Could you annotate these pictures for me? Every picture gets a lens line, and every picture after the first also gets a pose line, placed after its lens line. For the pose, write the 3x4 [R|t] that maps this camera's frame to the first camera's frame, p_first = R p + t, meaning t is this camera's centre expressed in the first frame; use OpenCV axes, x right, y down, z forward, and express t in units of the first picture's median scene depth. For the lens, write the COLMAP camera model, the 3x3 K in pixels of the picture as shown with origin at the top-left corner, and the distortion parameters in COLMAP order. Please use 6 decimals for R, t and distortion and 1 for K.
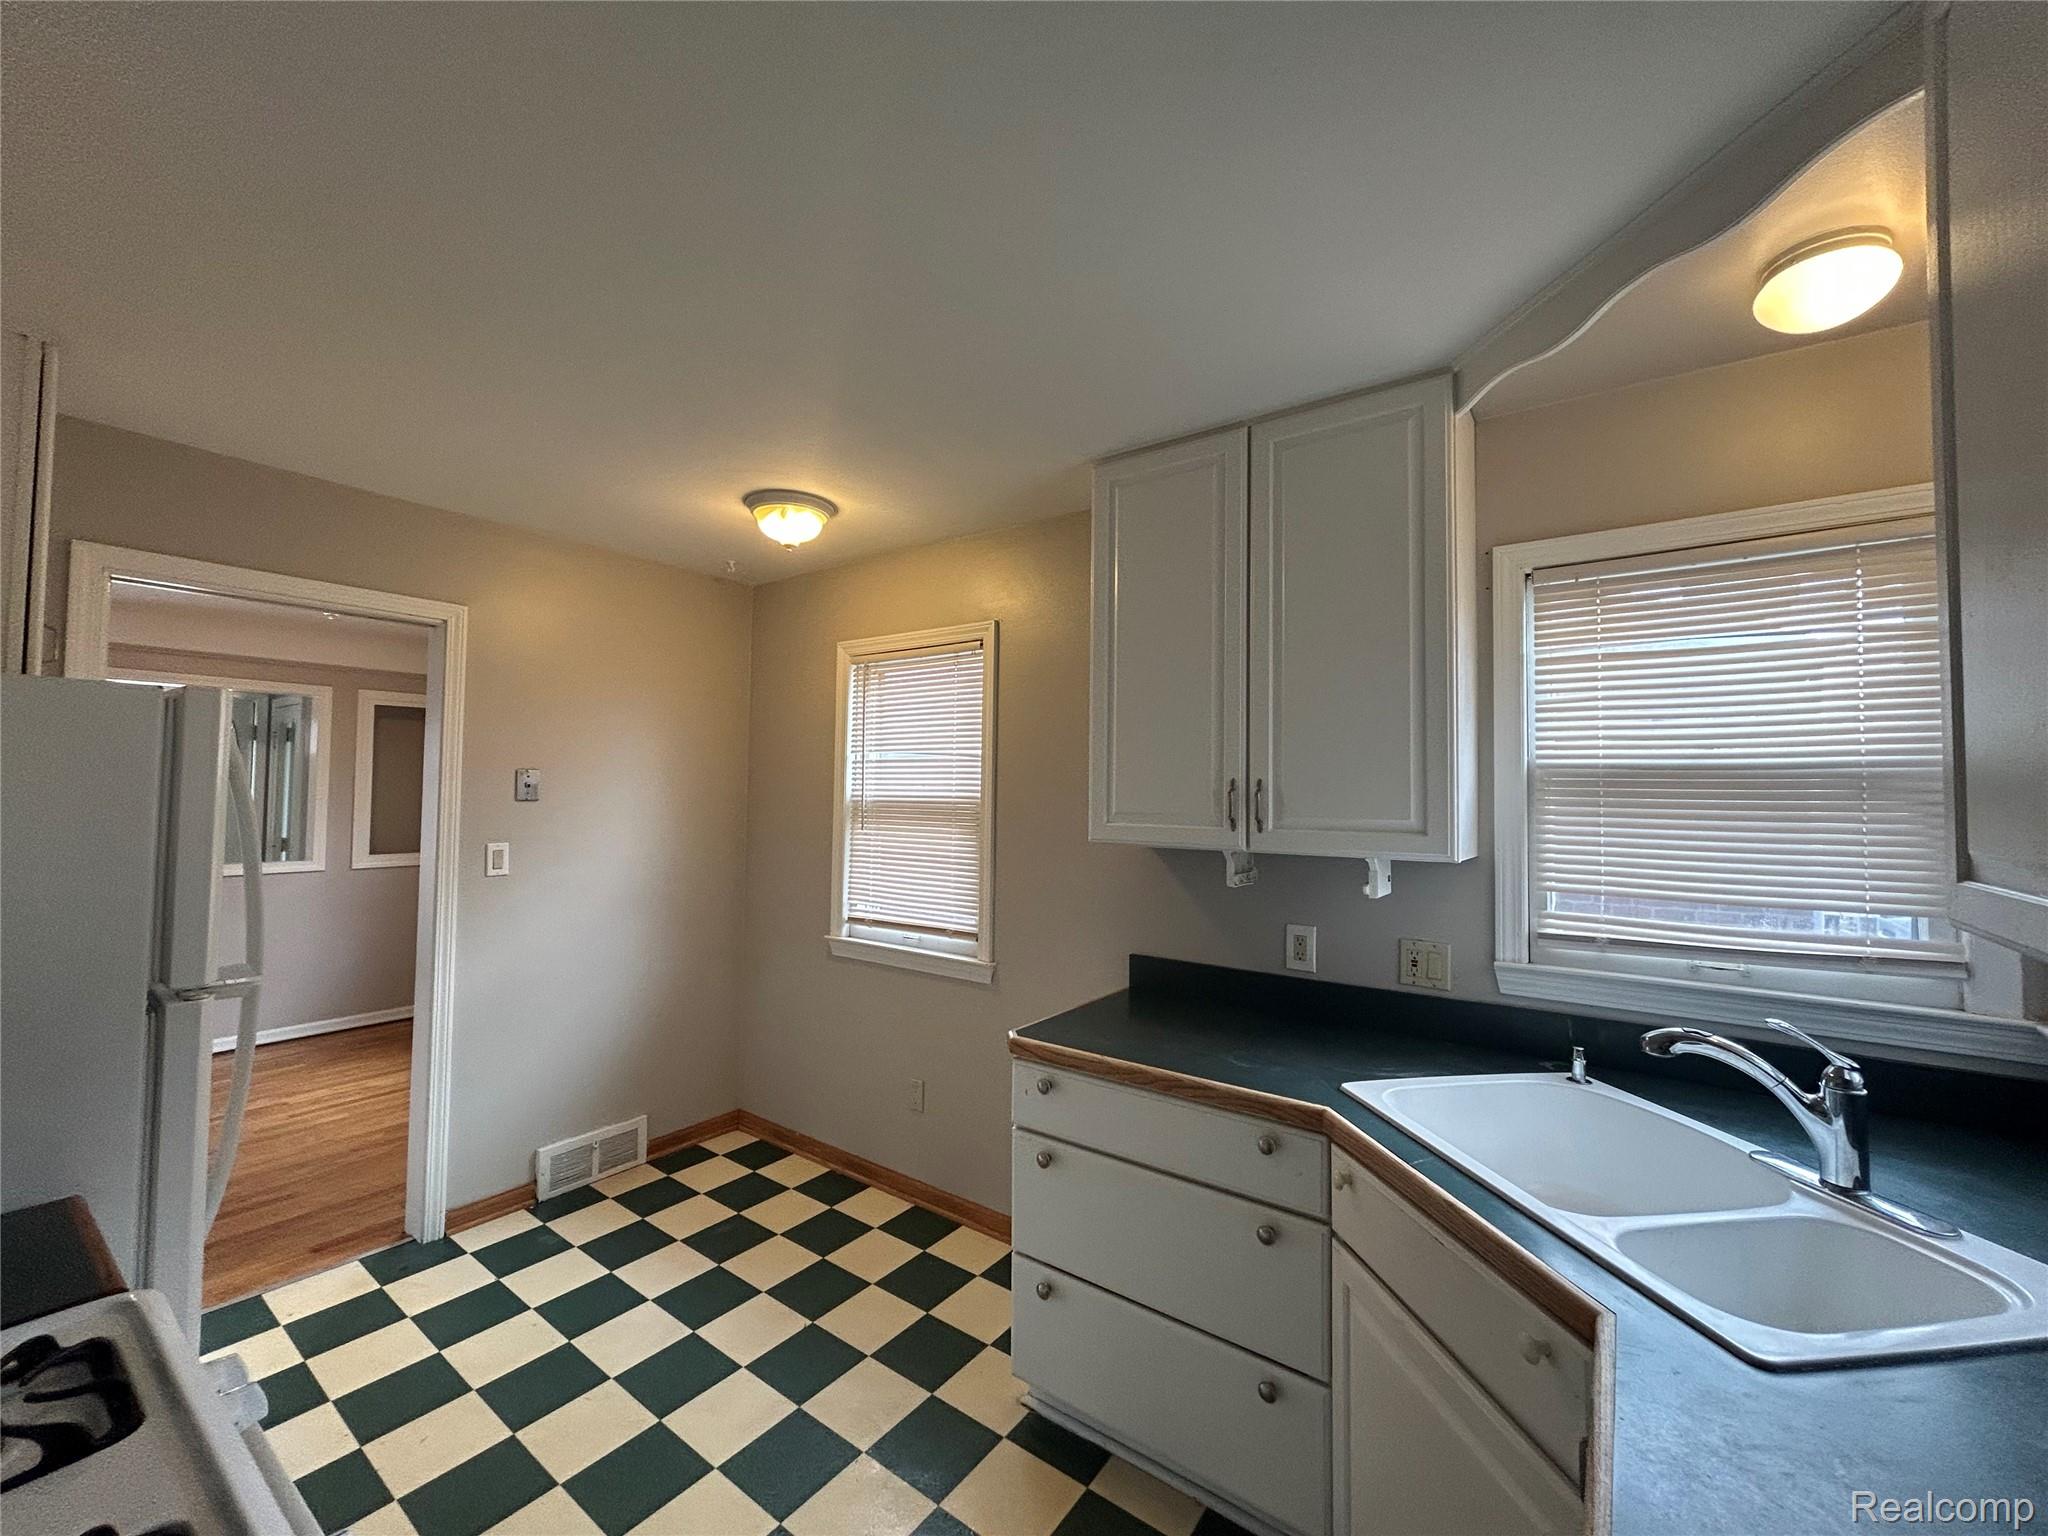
lens RADIAL K [[817.5, 0, 1017.7], [0, 817.5, 772.9], [0, 0, 1]] dist [-0.000908, -0.000002]
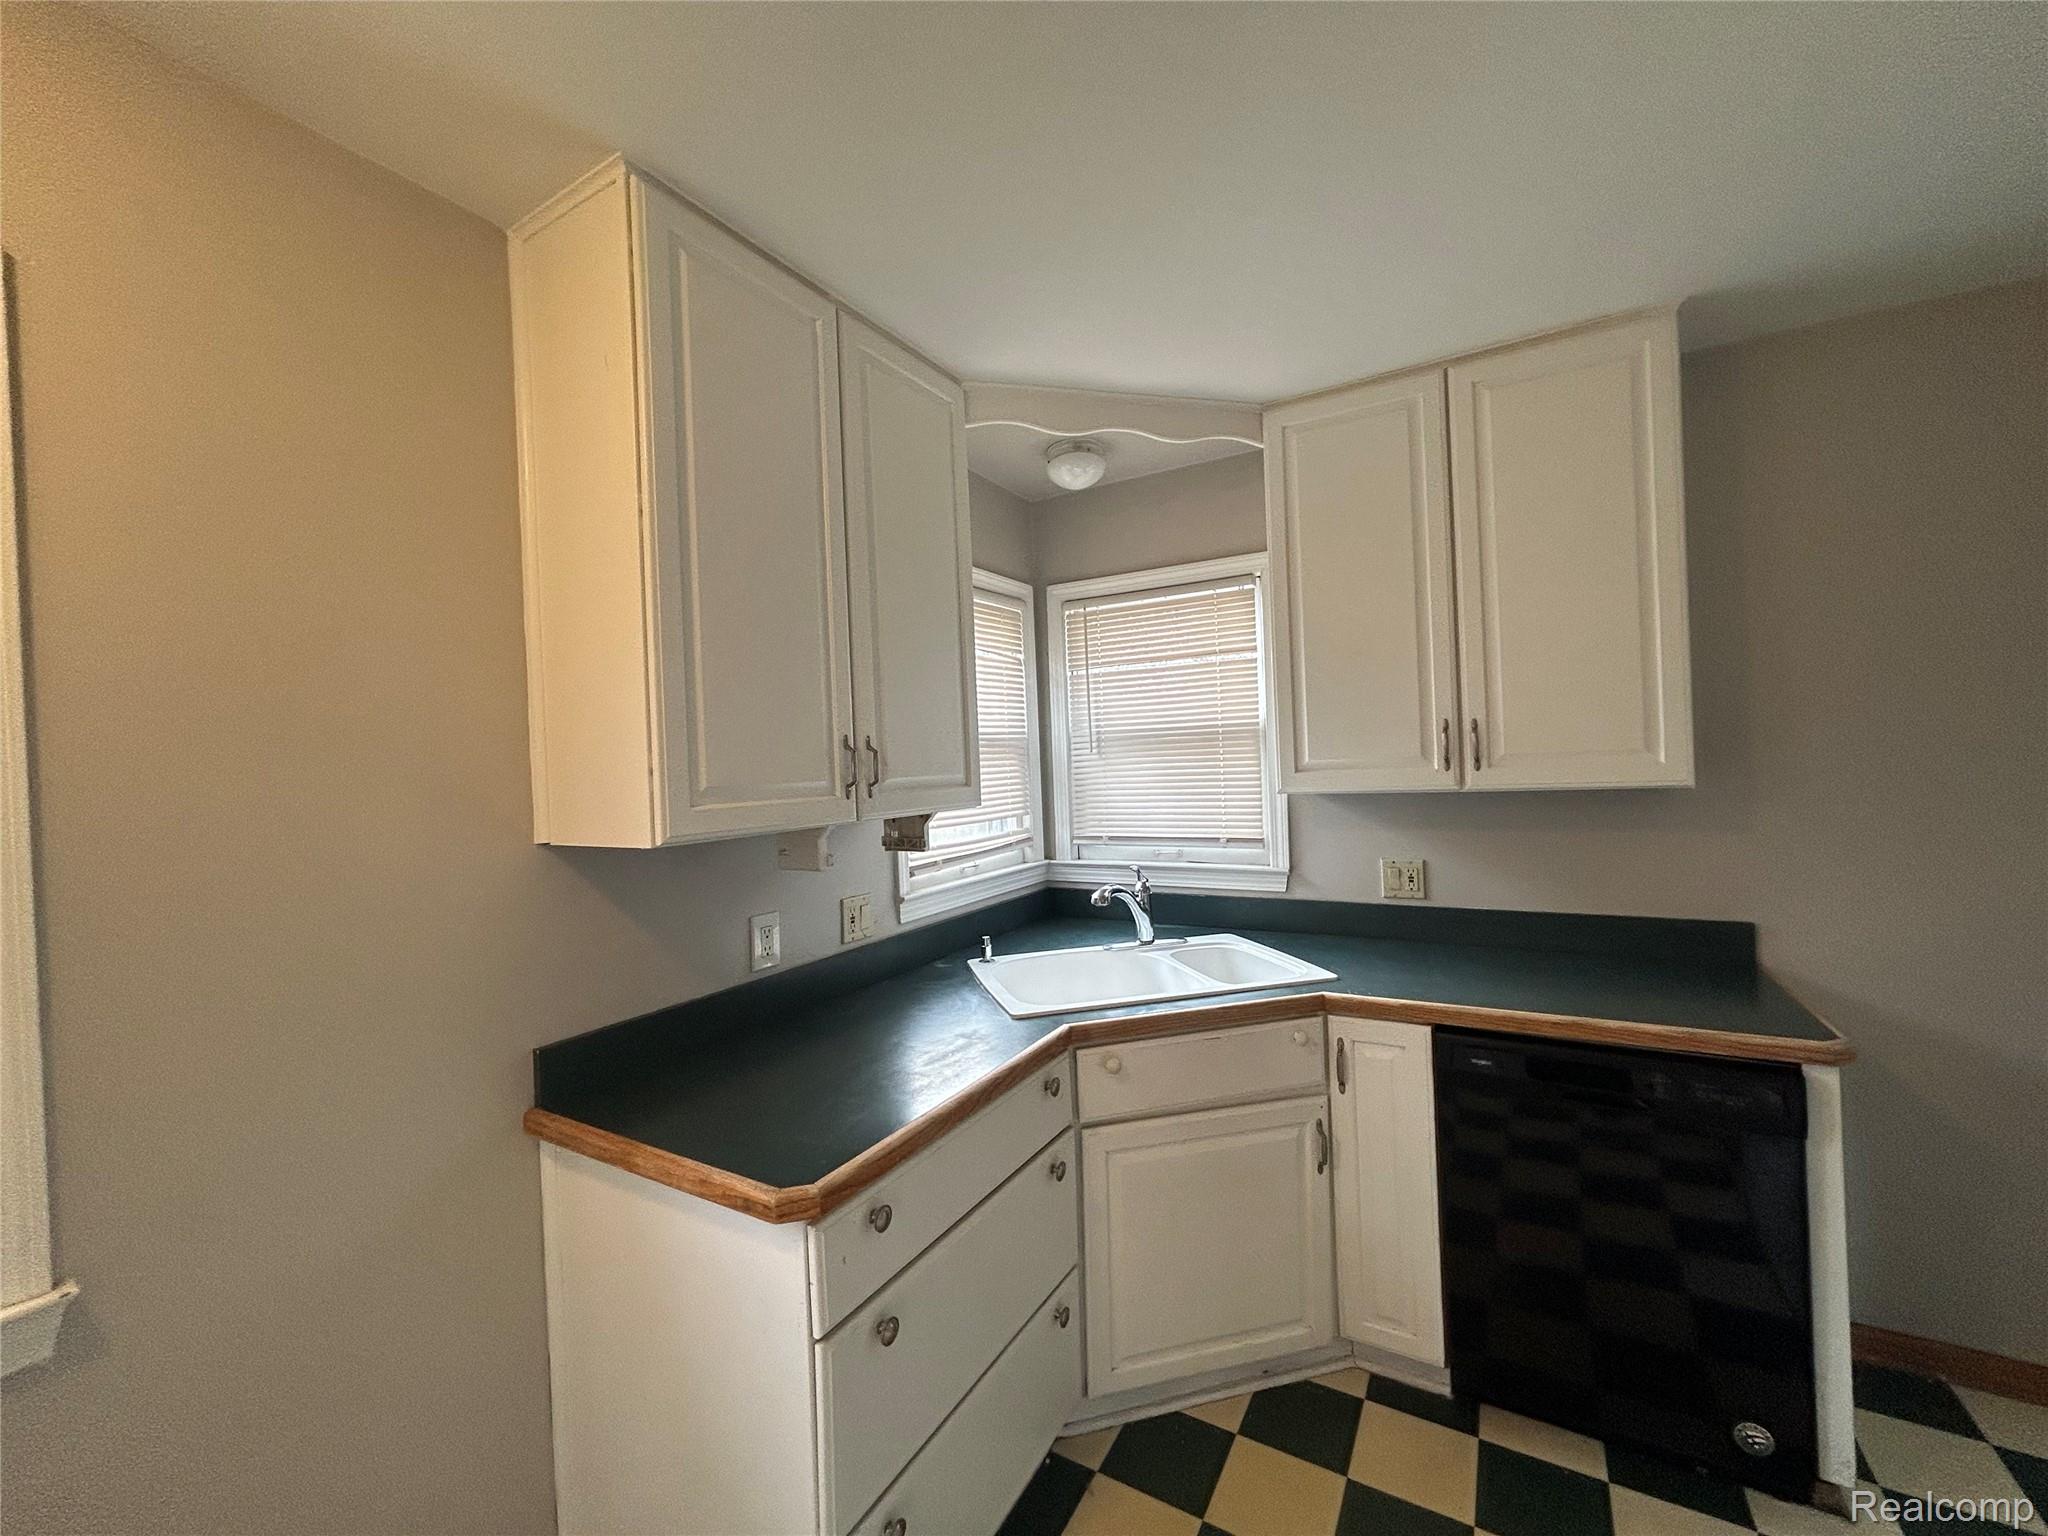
lens RADIAL K [[822.4, 0, 1024.9], [0, 822.4, 764.6], [0, 0, 1]] dist [-0.001455, 0.000309]
pose [[-0.103548, -0.014595, 0.994517, -0.568660], [0.006180, 0.999864, 0.015317, 0.024080], [-0.994605, 0.007732, -0.103443, 0.908316]]
